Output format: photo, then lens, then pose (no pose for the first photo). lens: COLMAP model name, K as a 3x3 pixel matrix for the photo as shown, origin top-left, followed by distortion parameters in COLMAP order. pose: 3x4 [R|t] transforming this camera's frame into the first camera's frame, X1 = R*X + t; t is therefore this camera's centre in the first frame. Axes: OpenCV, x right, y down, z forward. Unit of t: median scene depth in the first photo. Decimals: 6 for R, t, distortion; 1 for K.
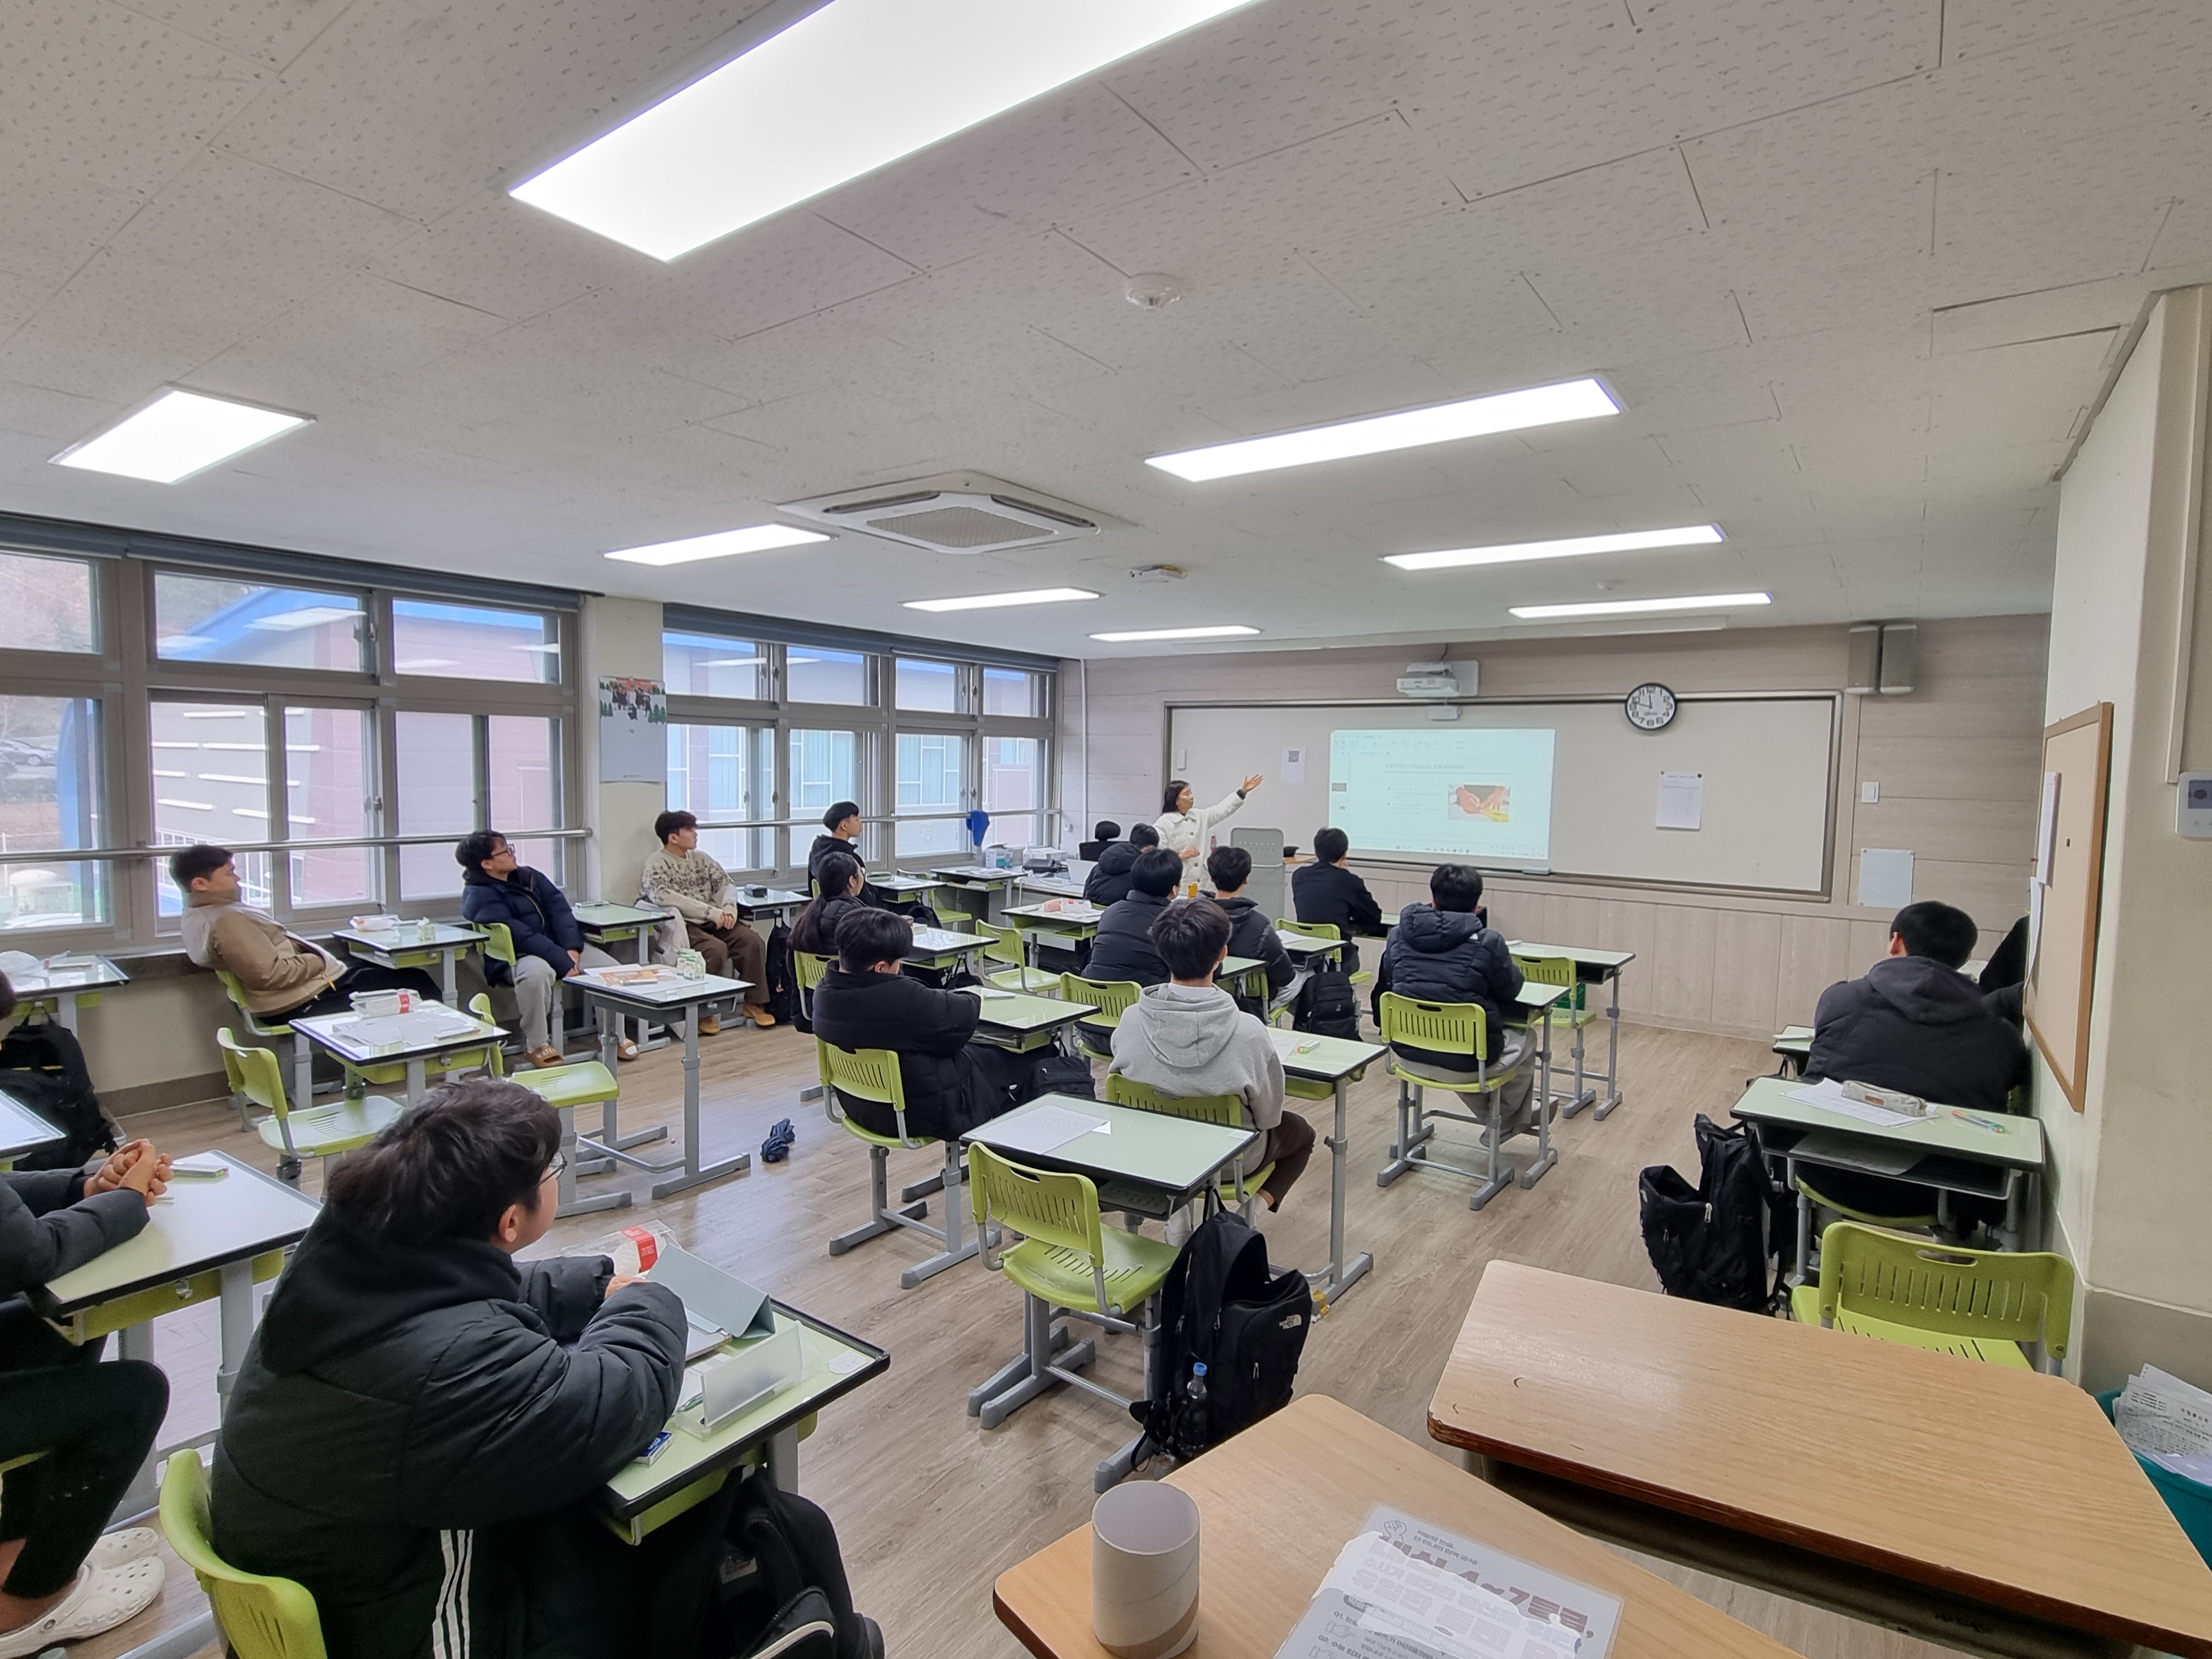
lens RADIAL K [[1117.7, 0, 1135.0], [0, 1117.7, 829.7], [0, 0, 1]] dist [0.004681, 0.000262]
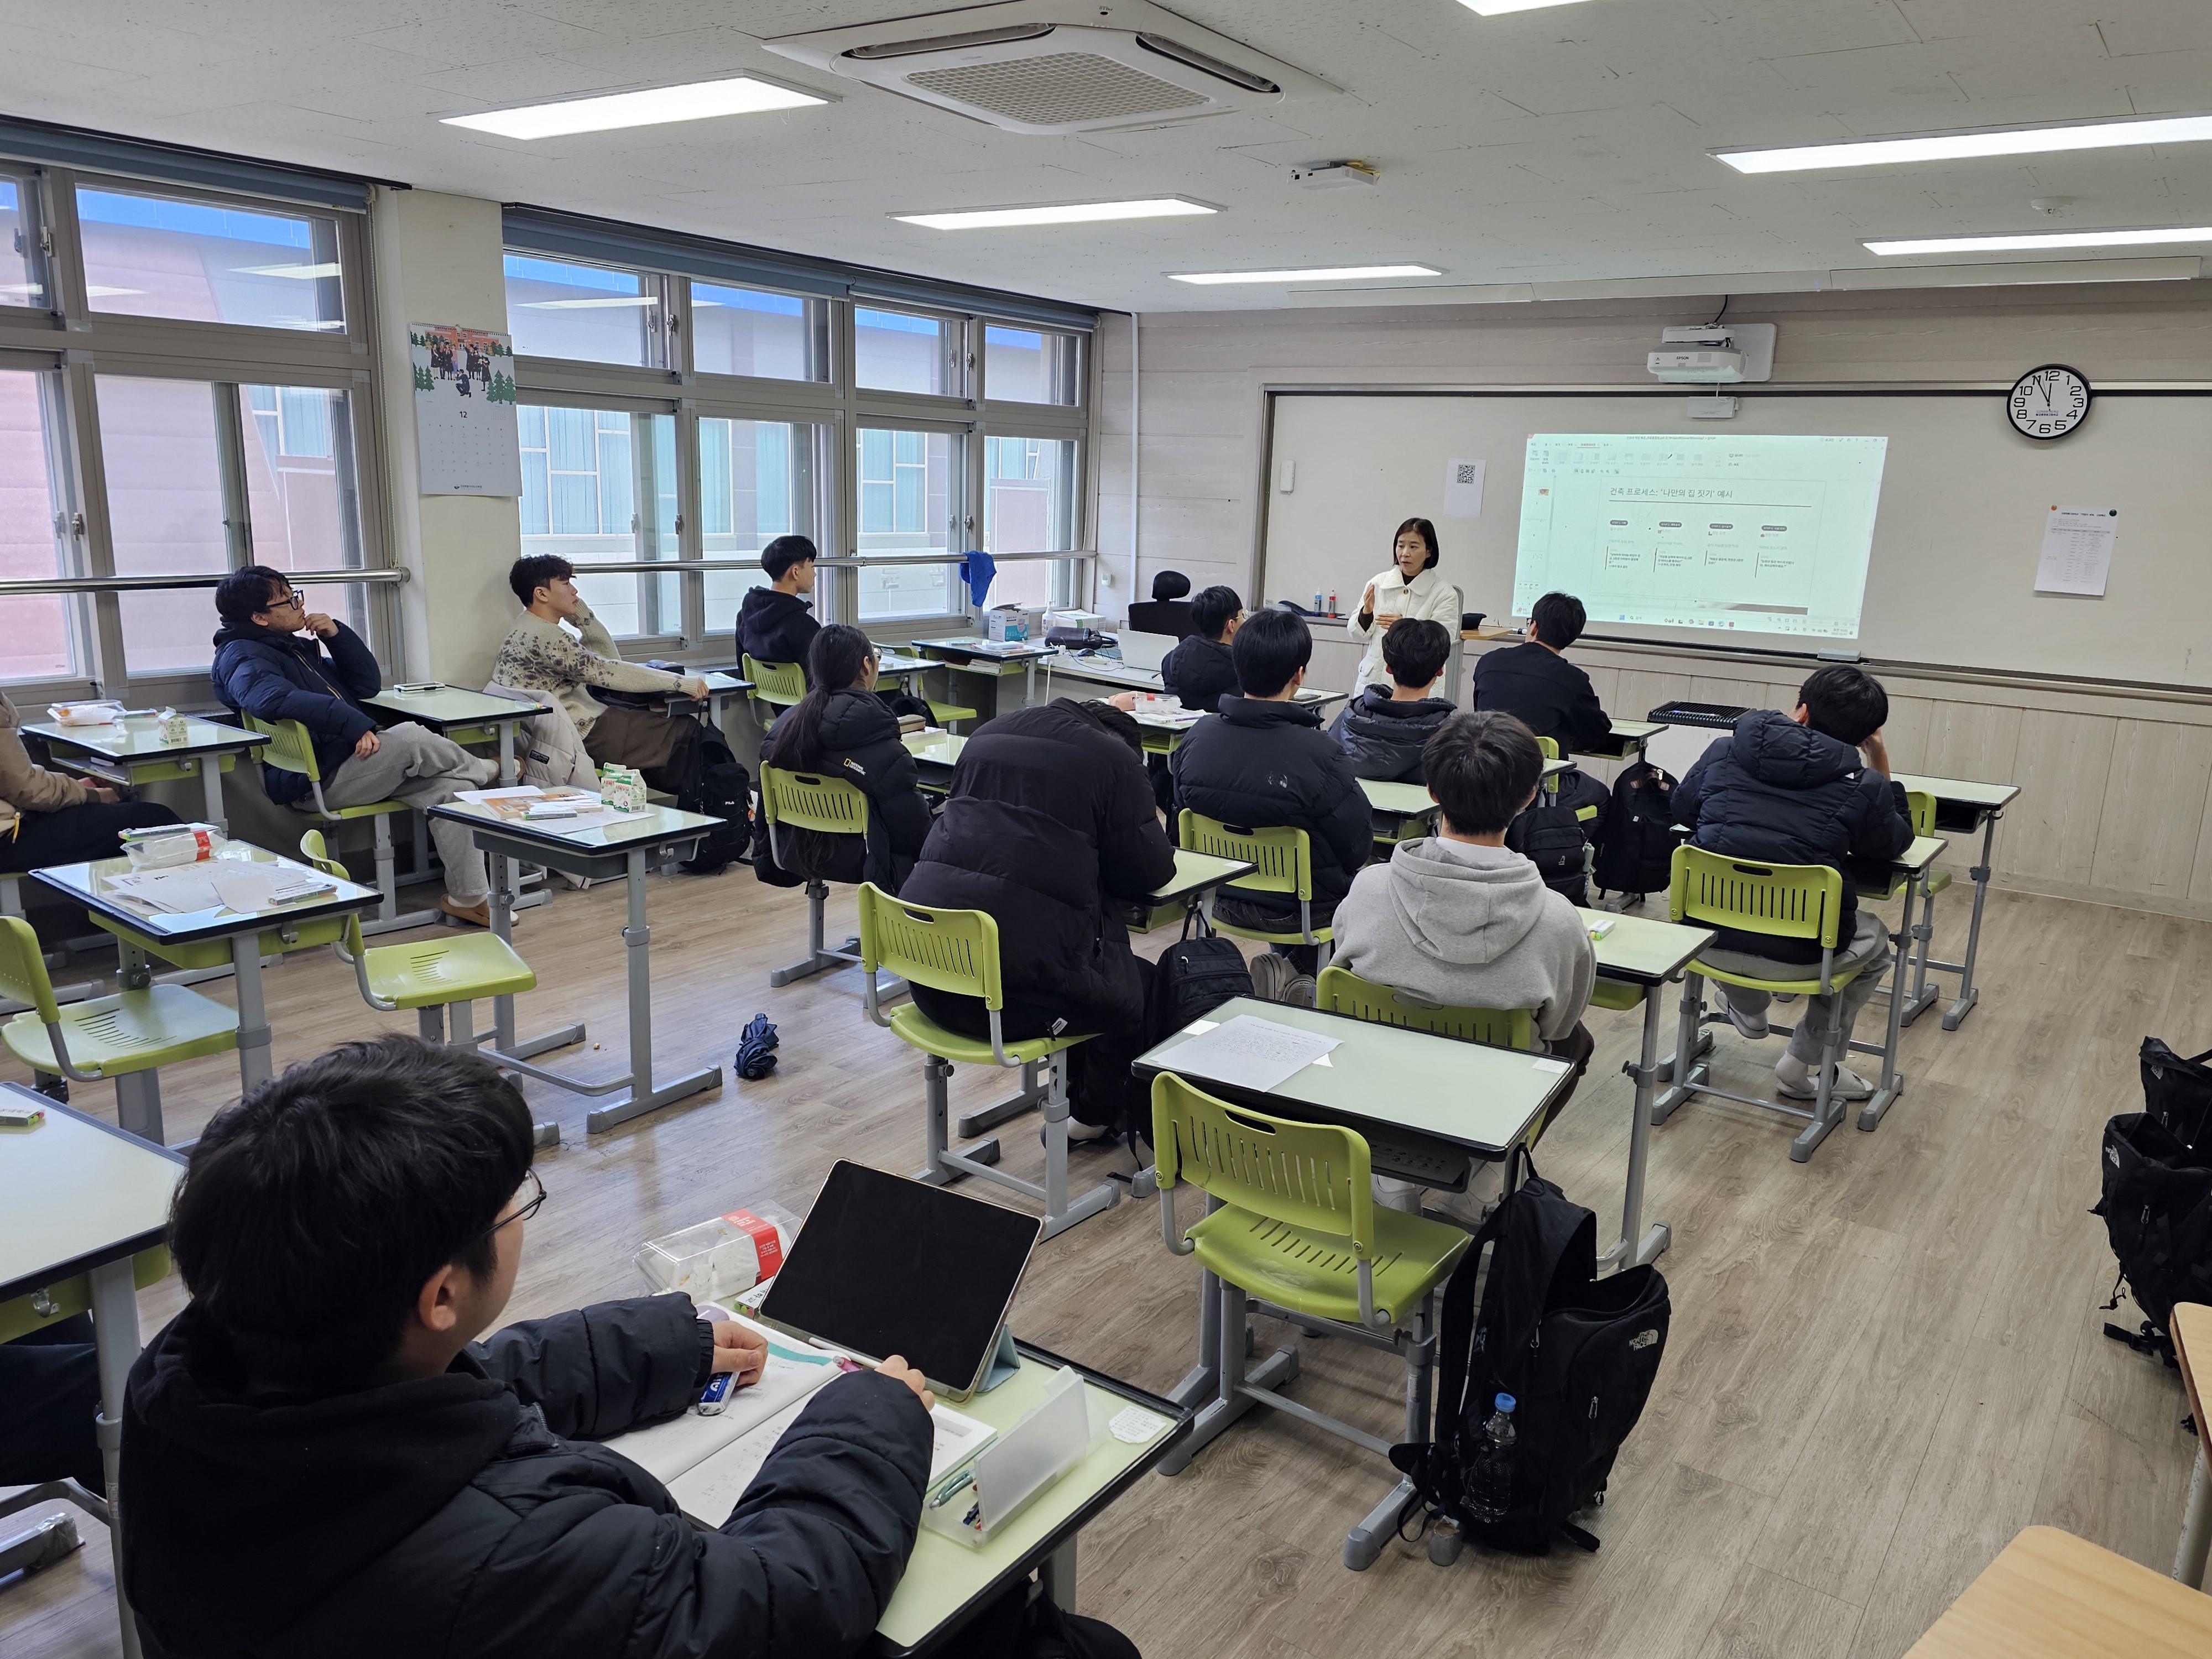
lens RADIAL K [[1621.8, 0, 1106.0], [0, 1621.8, 829.5], [0, 0, 1]] dist [0.100230, -0.109047]
pose [[0.999675, 0.013077, 0.021866, -0.118247], [-0.016353, 0.987449, 0.157091, -0.009822], [-0.019537, -0.157398, 0.987342, 0.037421]]
